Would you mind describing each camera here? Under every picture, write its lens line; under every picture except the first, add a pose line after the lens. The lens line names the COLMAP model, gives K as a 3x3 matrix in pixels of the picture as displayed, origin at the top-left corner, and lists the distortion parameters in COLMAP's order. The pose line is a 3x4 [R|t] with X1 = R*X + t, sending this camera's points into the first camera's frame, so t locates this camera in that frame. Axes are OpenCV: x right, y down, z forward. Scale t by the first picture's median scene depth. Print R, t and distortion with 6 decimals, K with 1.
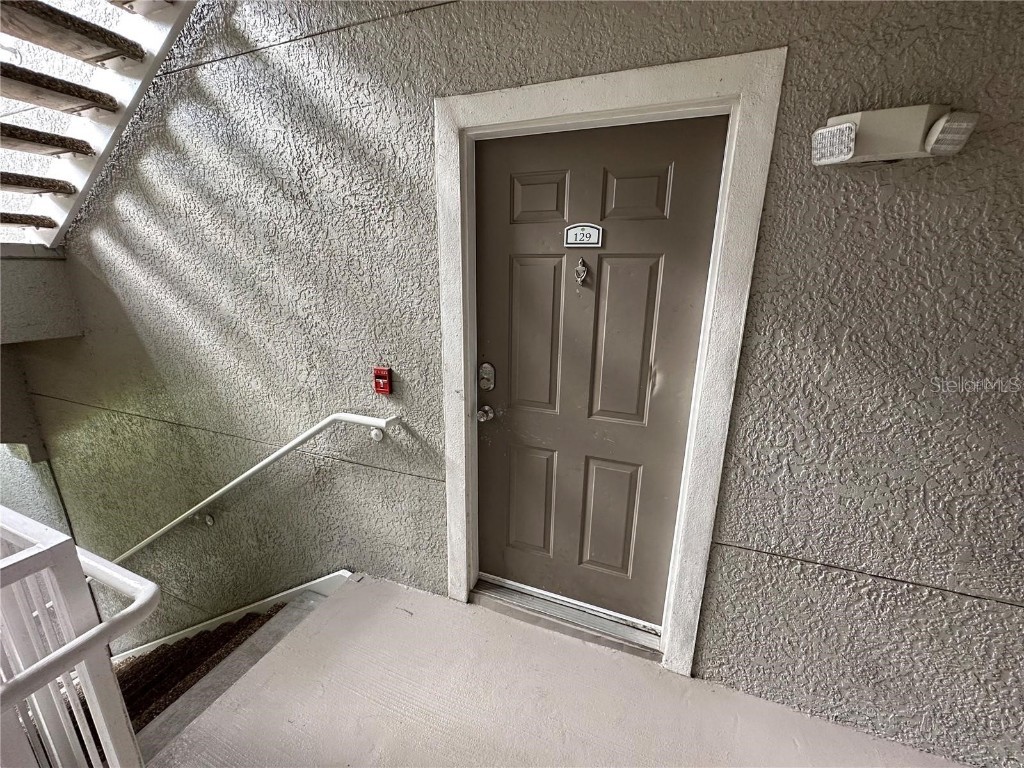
lens RADIAL K [[408.4, 0, 513.6], [0, 408.4, 383.2], [0, 0, 1]] dist [-0.003004, 0.000997]
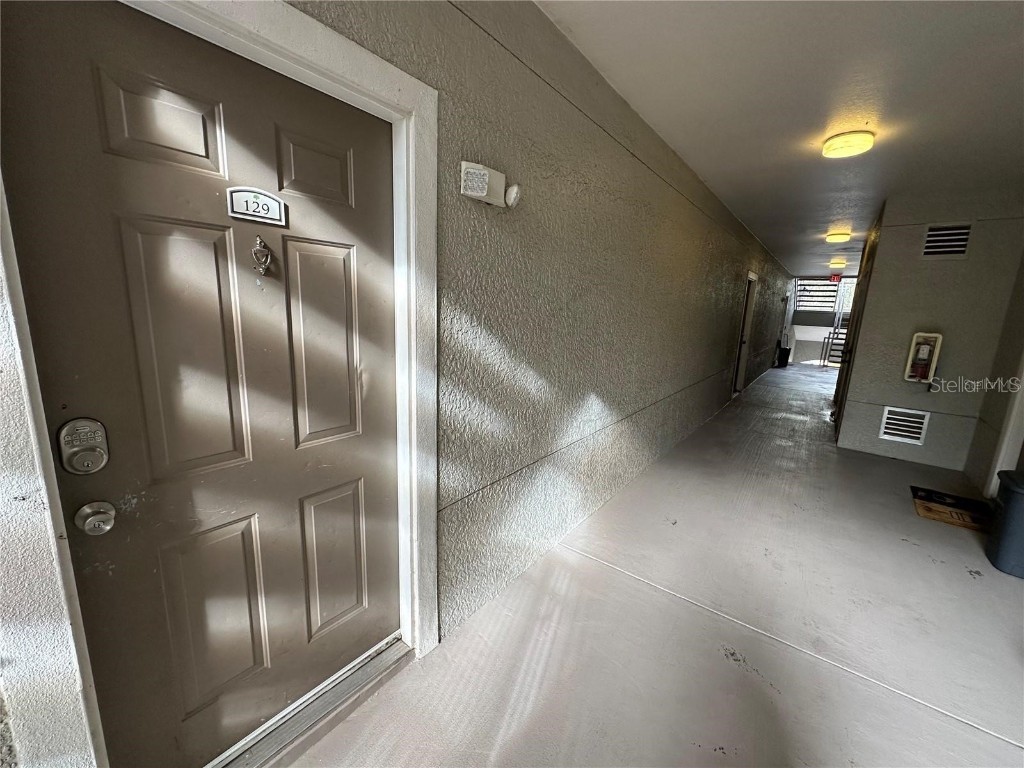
lens RADIAL K [[408.4, 0, 512.5], [0, 408.4, 384.2], [0, 0, 1]] dist [-0.003004, 0.000997]
pose [[0.282570, -0.185106, 0.941217, -0.445577], [0.215311, 0.968407, 0.125813, -0.046518], [-0.934770, 0.167103, 0.313498, 0.399523]]
